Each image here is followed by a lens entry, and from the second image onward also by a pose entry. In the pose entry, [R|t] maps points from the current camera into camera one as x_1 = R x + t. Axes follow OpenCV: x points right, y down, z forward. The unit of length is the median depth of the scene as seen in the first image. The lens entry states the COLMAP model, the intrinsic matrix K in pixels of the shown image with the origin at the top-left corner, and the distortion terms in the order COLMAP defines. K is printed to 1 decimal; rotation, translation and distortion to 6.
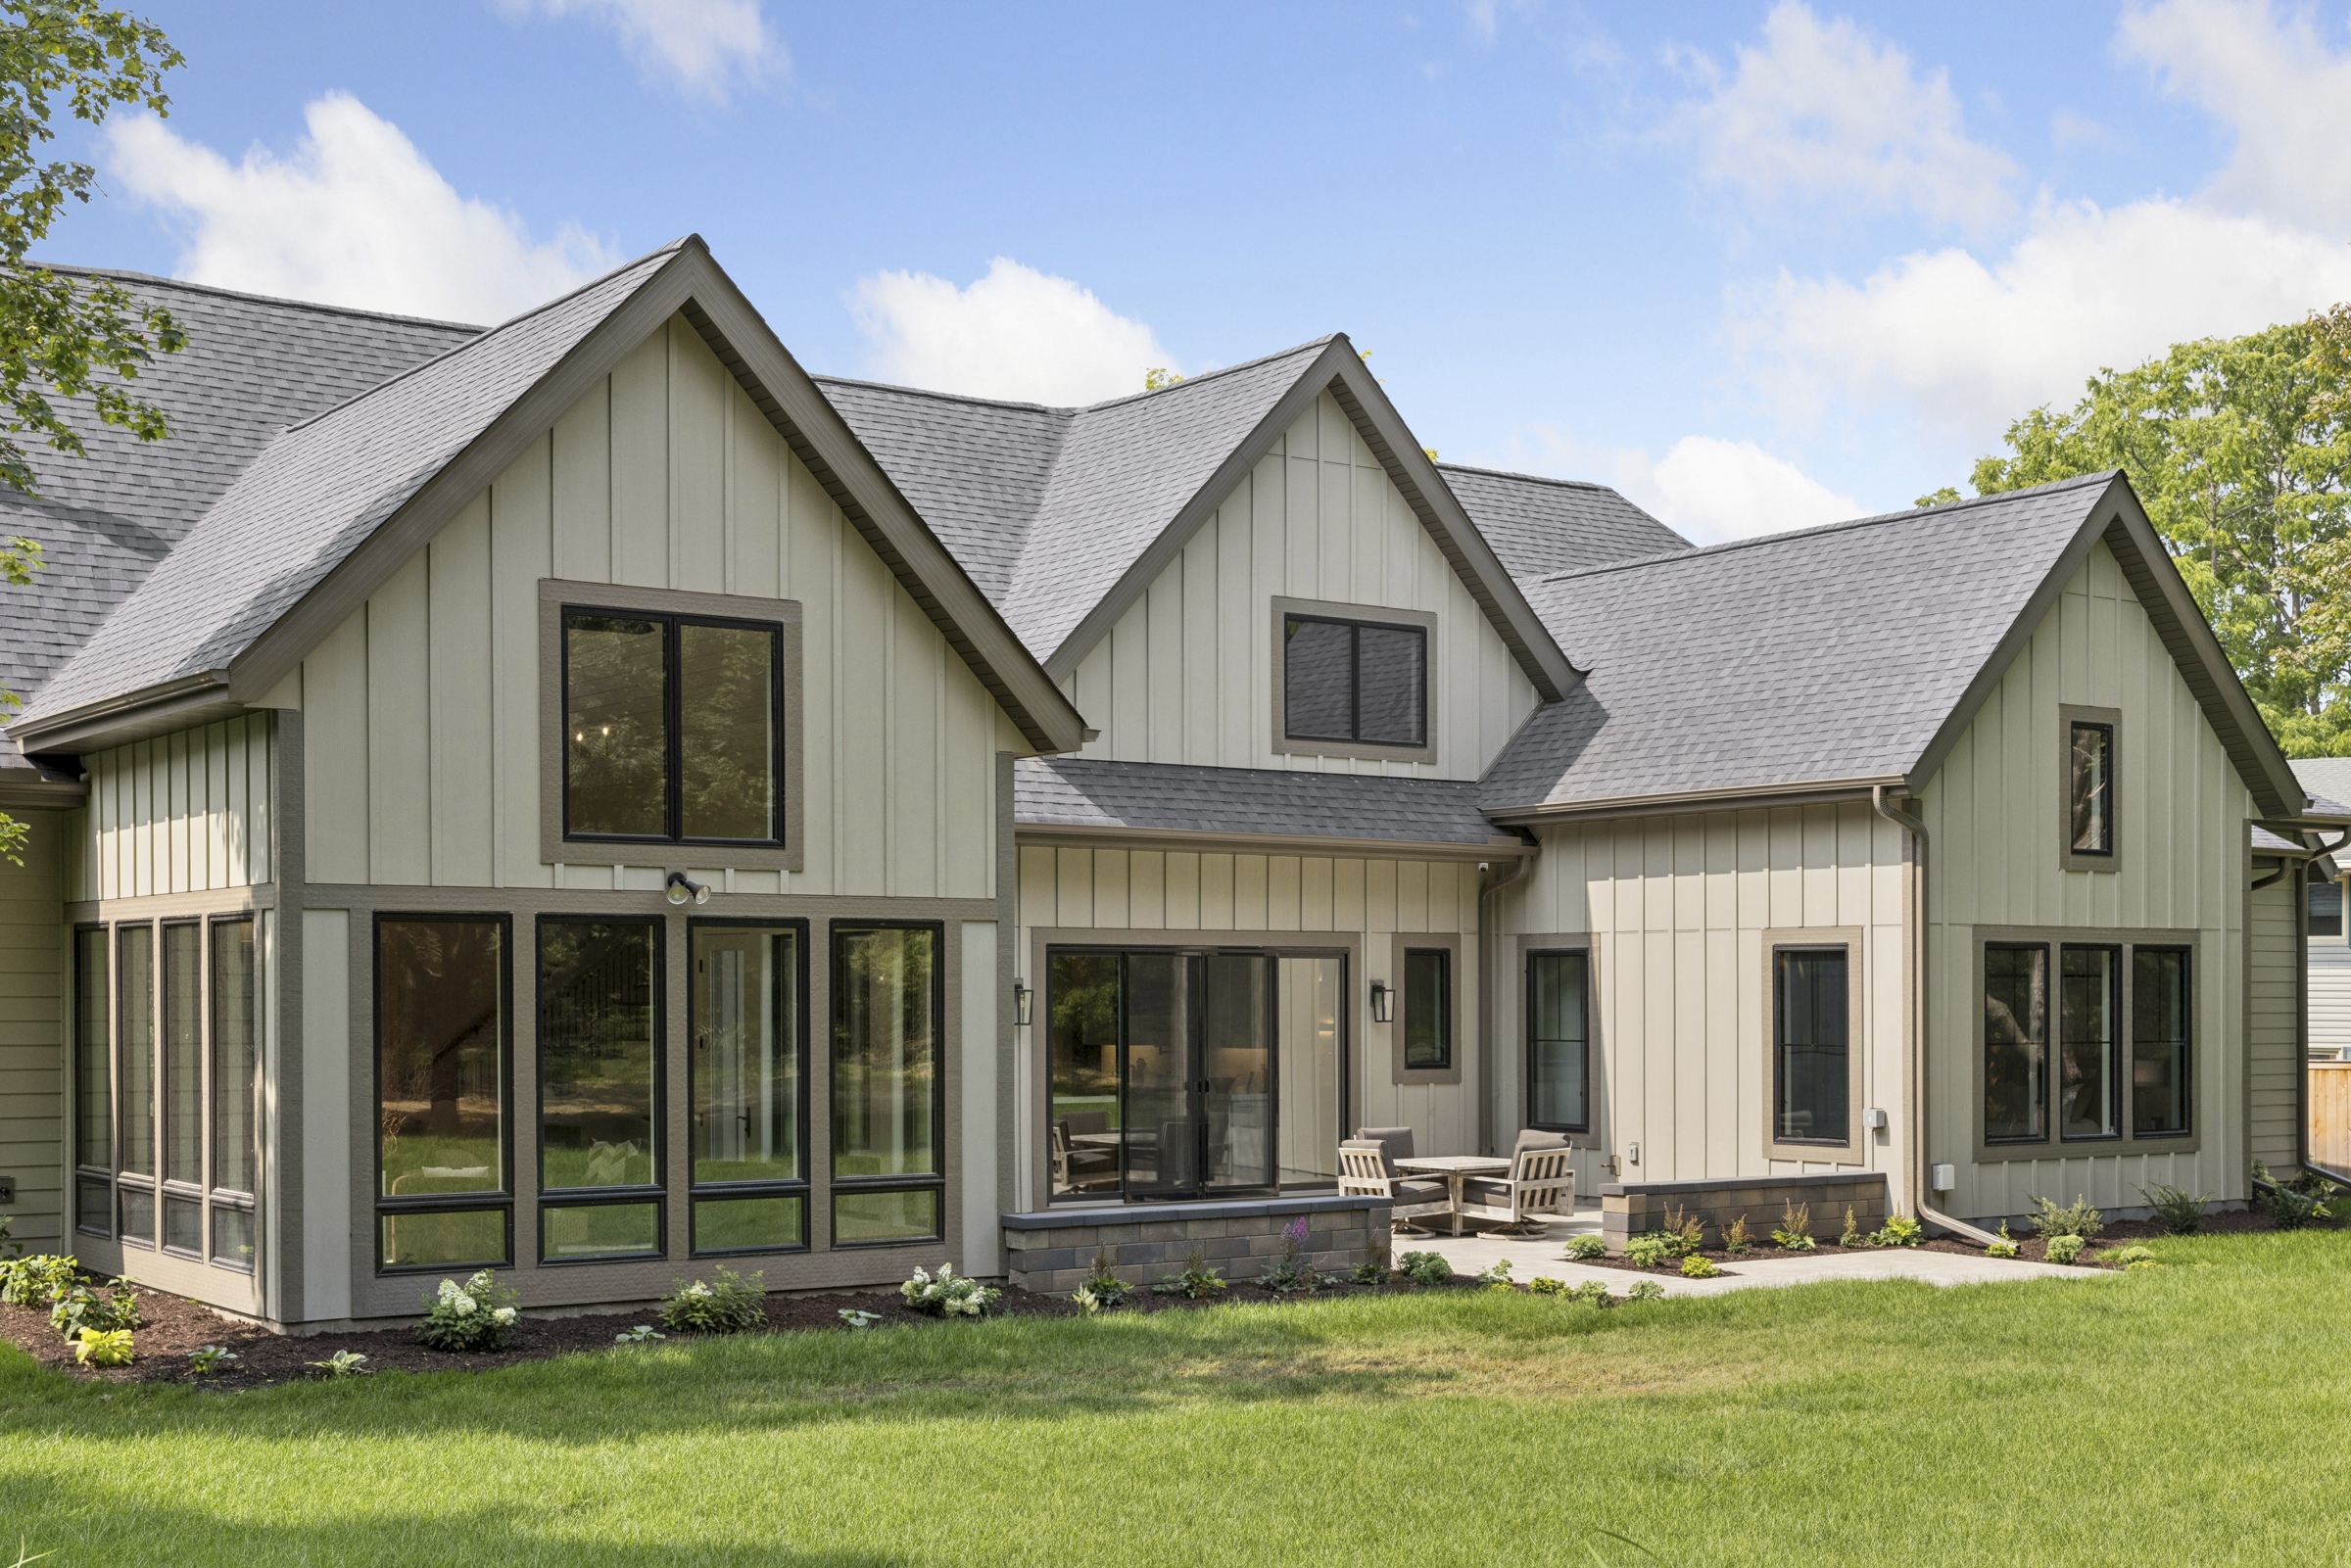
lens RADIAL K [[2901.9, 0, 1176.2], [0, 2901.9, 1007.6], [0, 0, 1]] dist [0.011897, 0.076667]
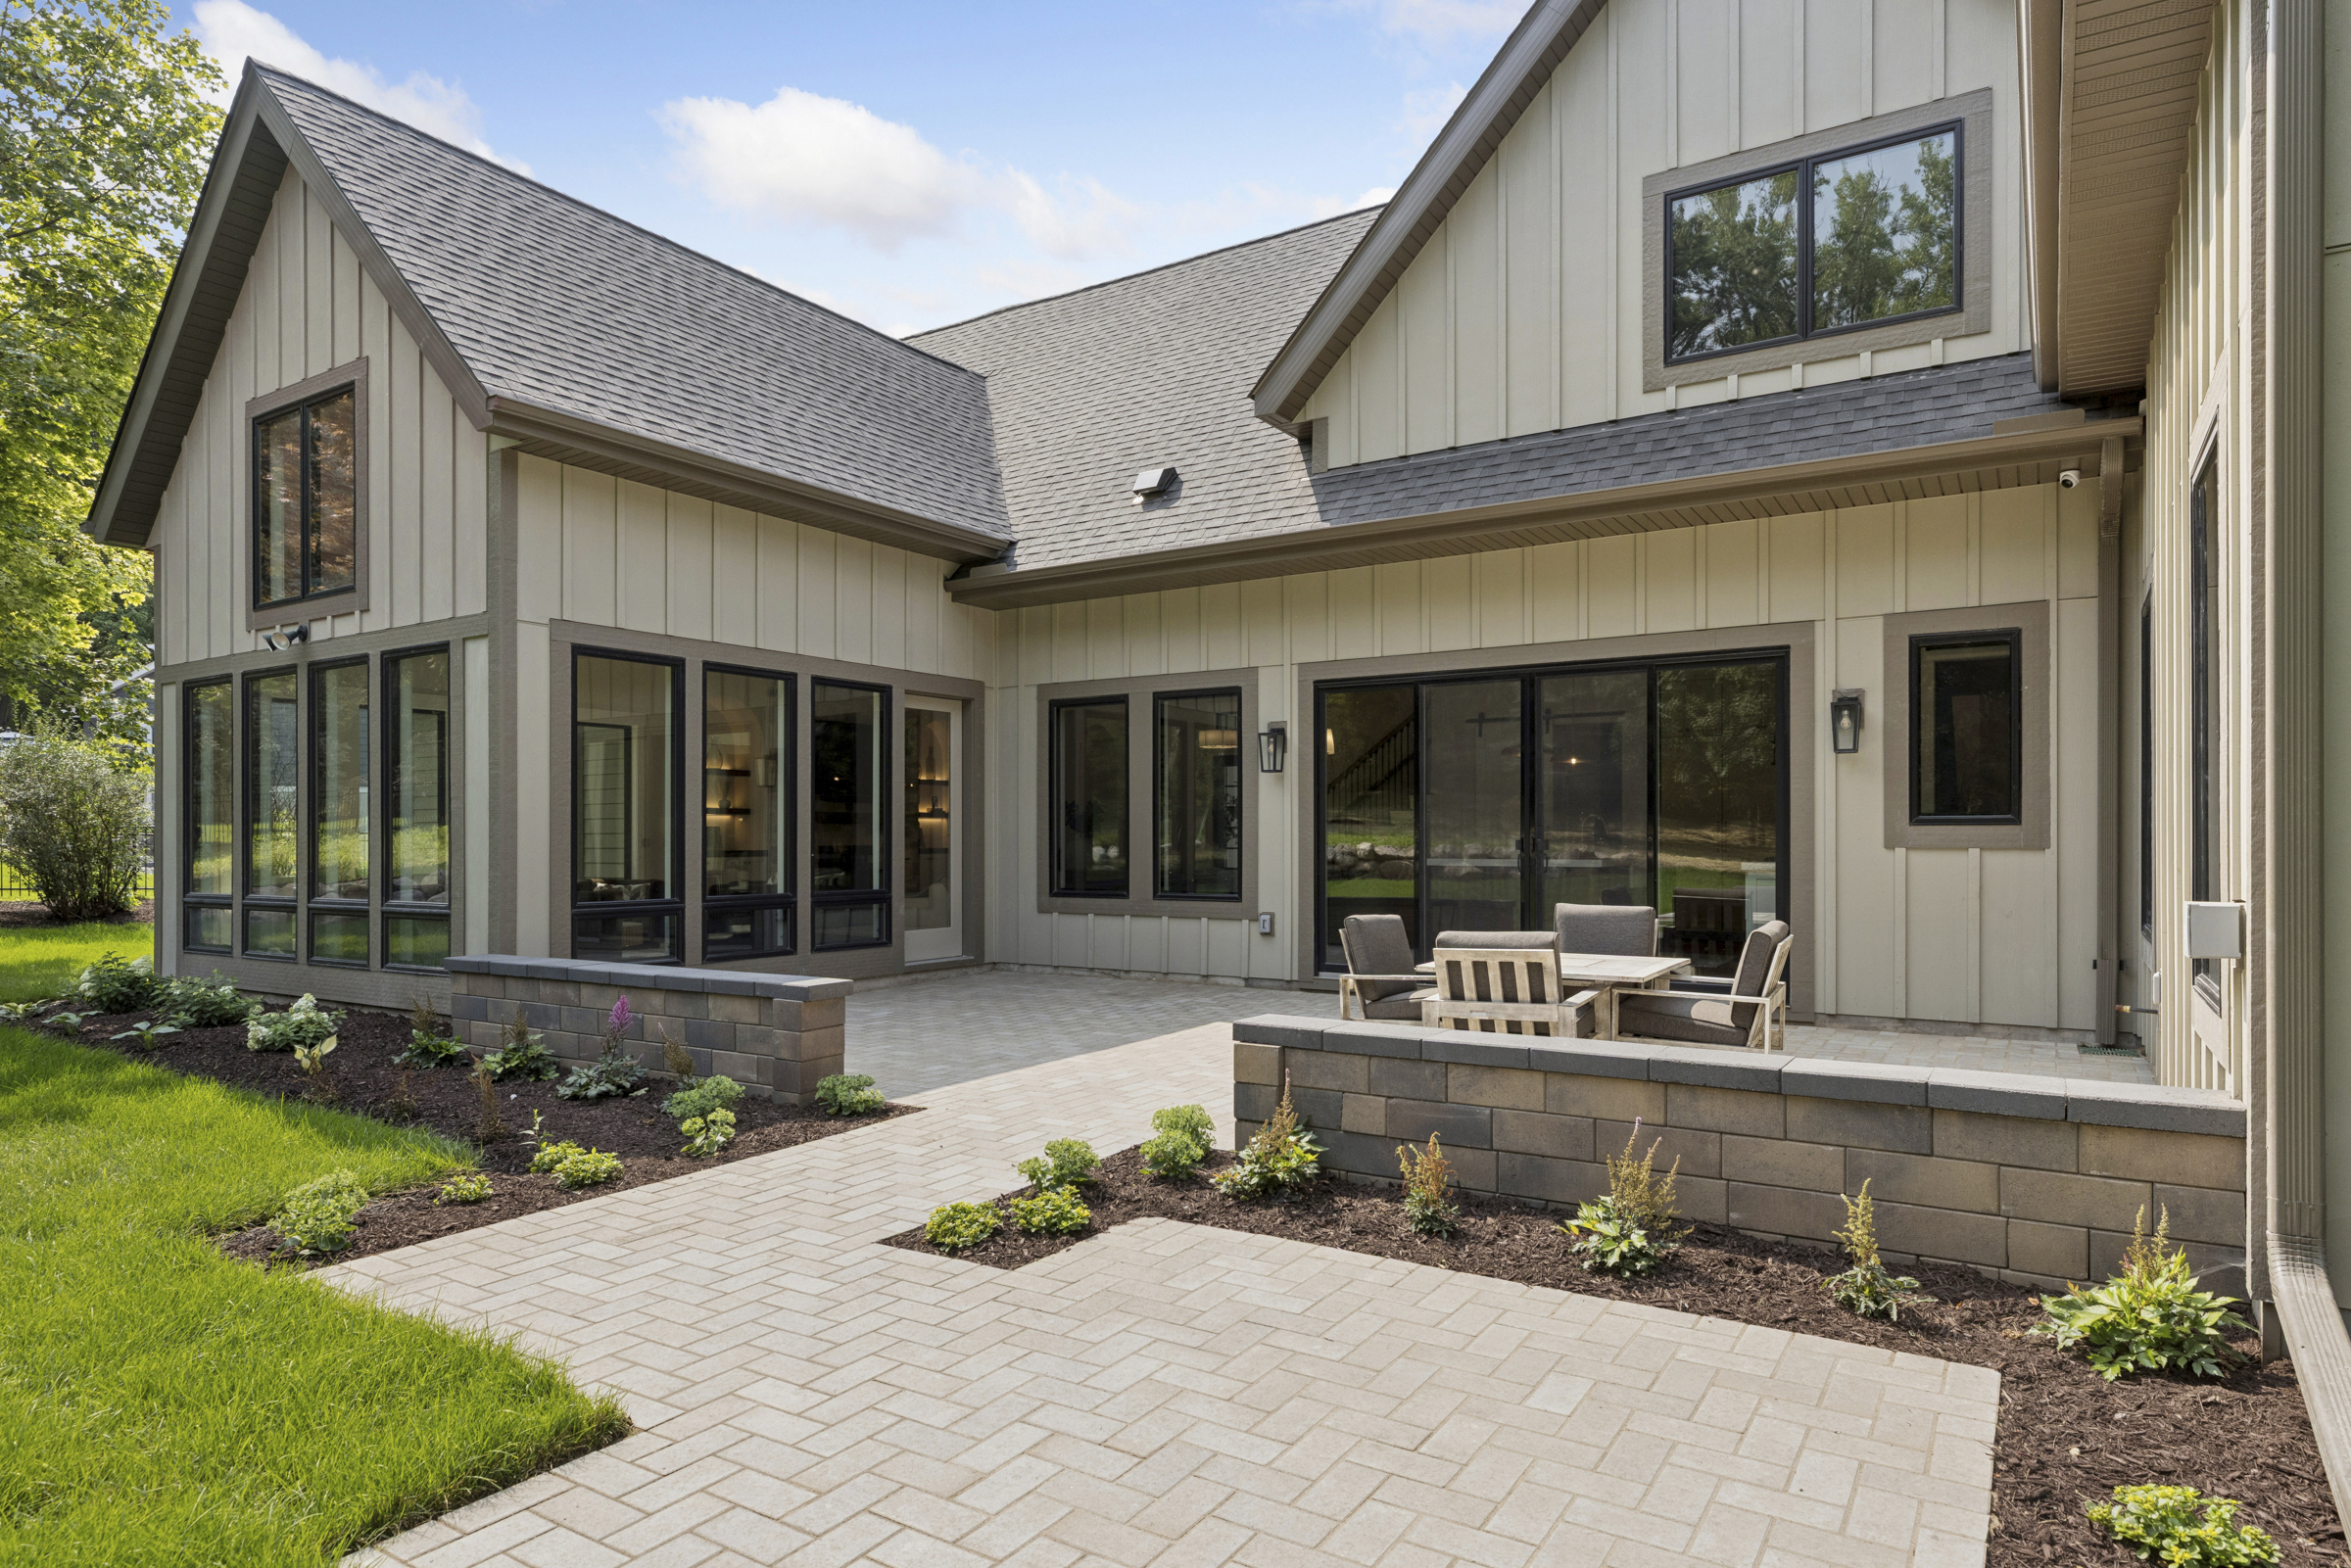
lens RADIAL K [[1354.1, 0, 1179.7], [0, 1354.1, 842.2], [0, 0, 1]] dist [0.005177, 0.000105]
pose [[0.364227, 0.001819, -0.931308, 0.331210], [-0.001603, 0.999998, 0.001326, 0.027670], [0.931309, 0.001010, 0.364229, 0.822530]]
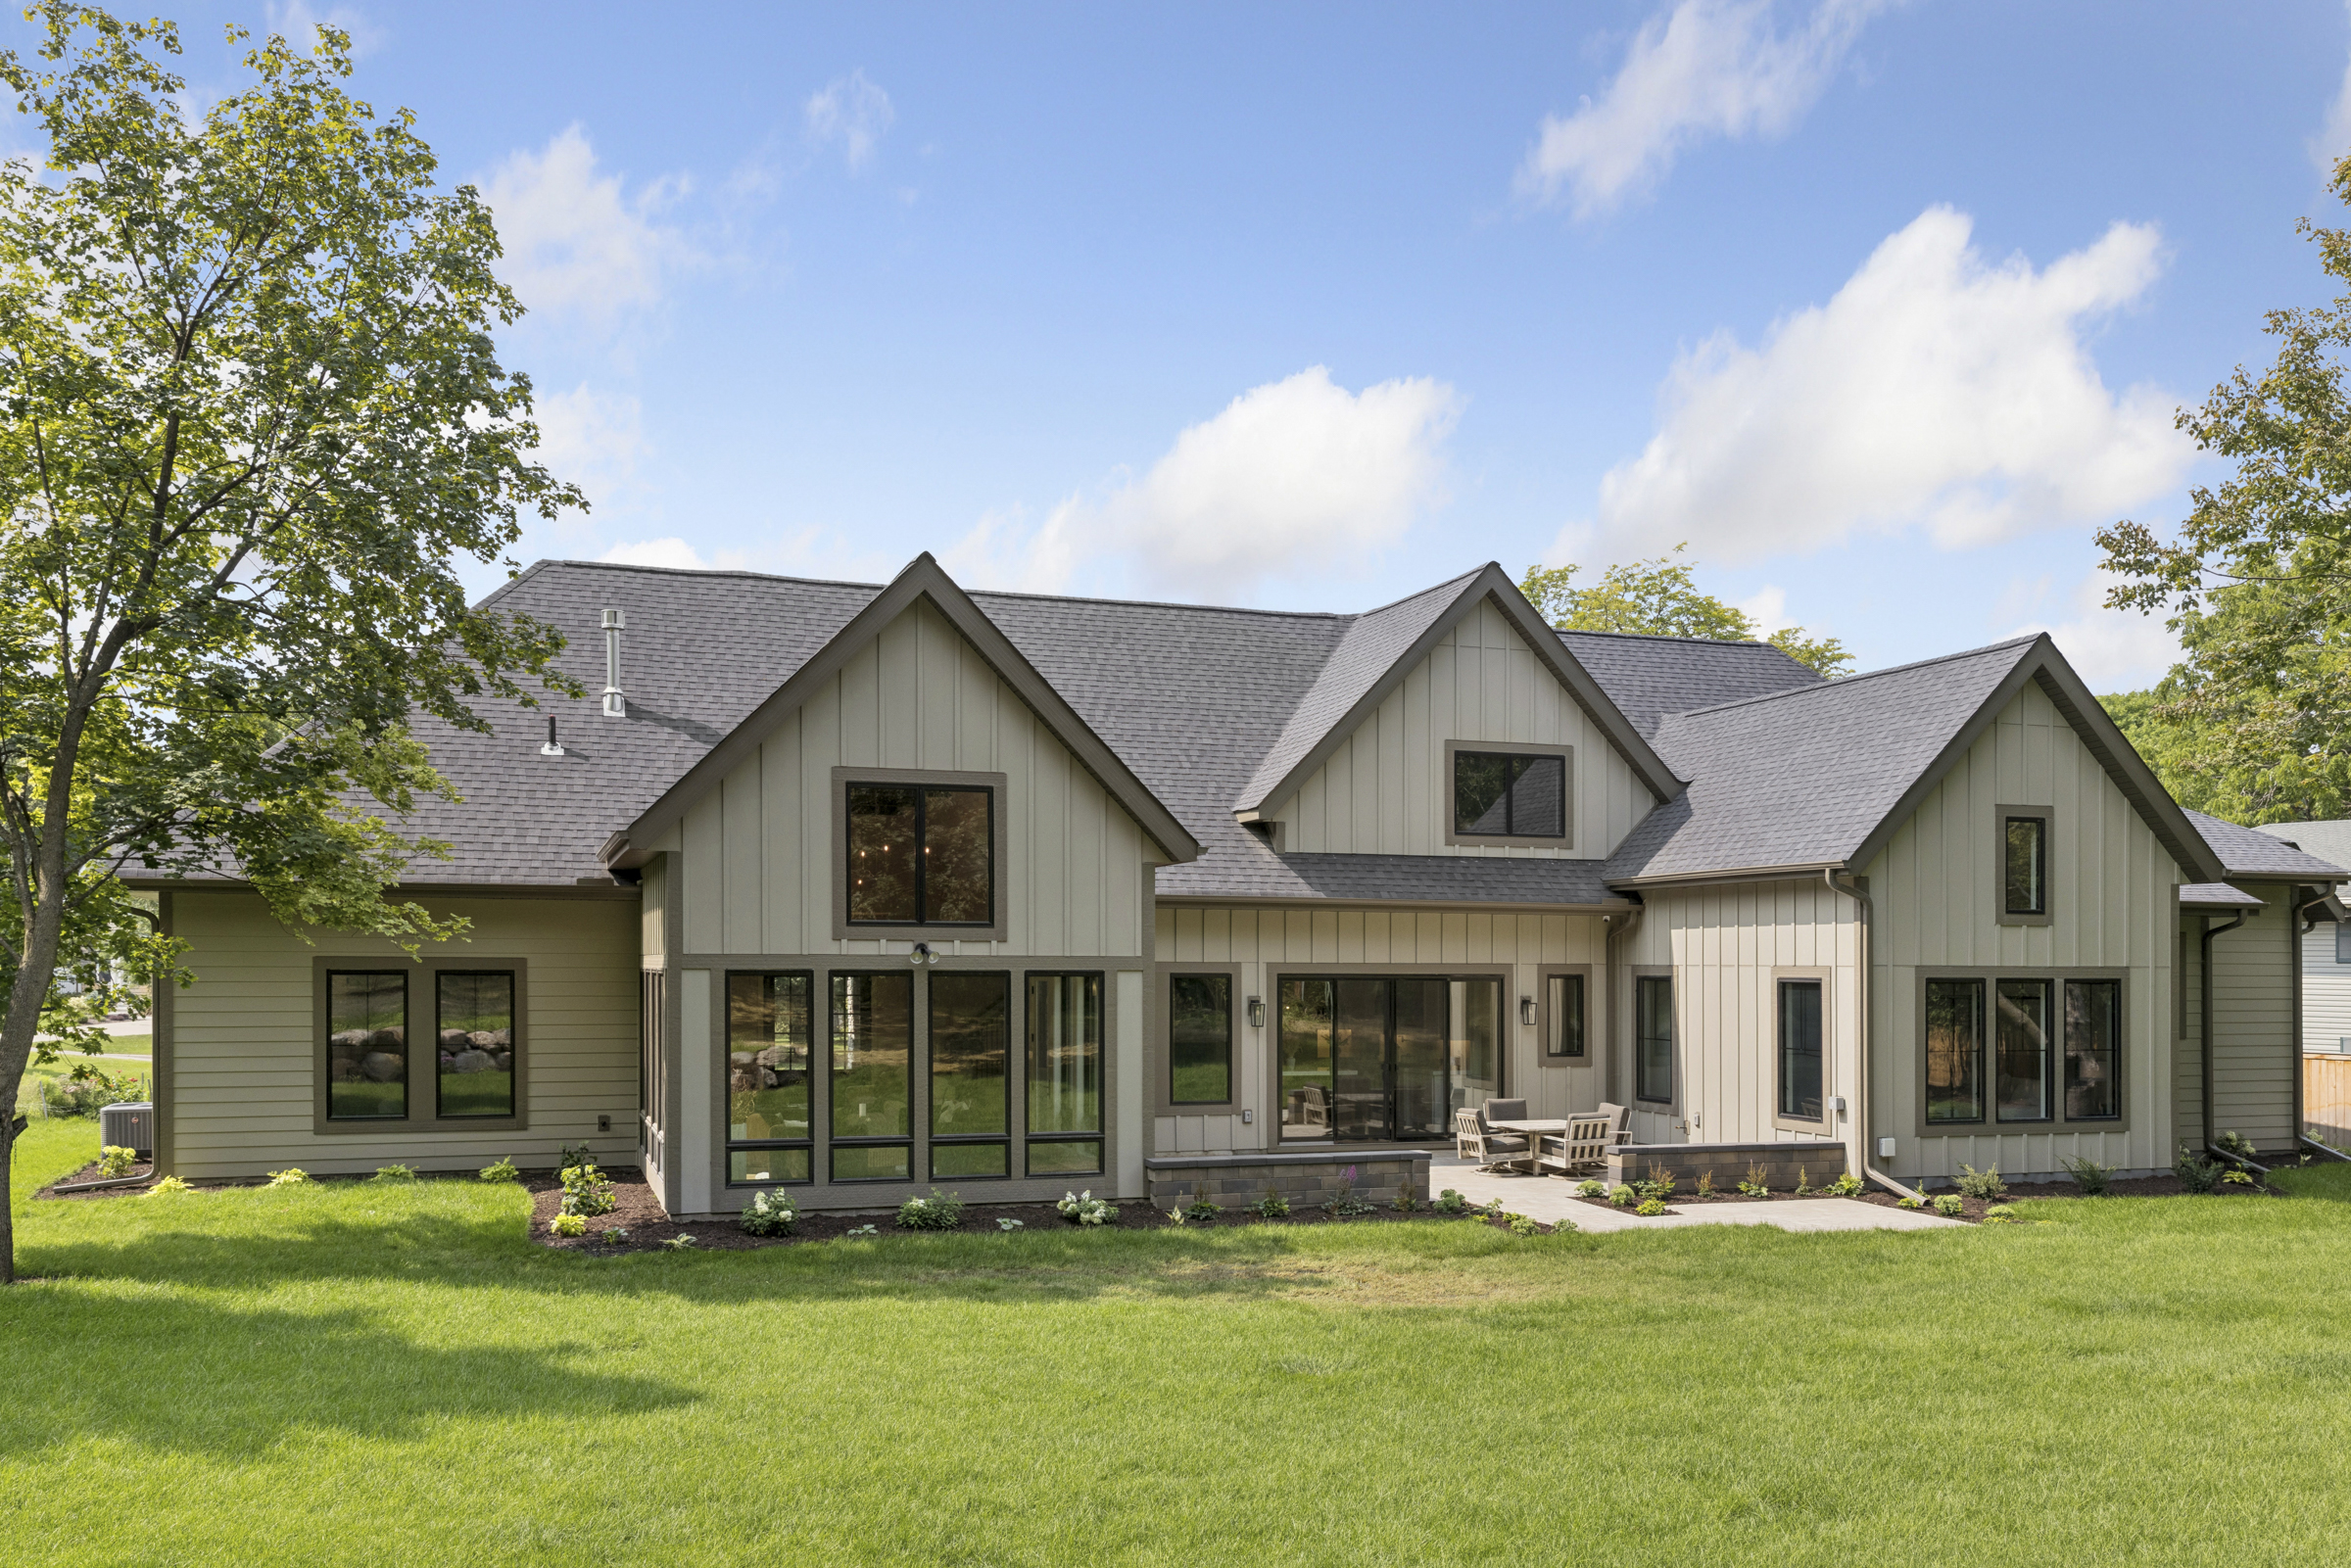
lens RADIAL K [[1942.3, 0, 1166.5], [0, 1942.3, 950.6], [0, 0, 1]] dist [0.032221, -0.001622]
pose [[0.955734, 0.003126, -0.294215, 0.203342], [-0.006395, 0.999928, -0.010150, -0.023602], [0.294162, 0.011583, 0.955685, 0.001622]]
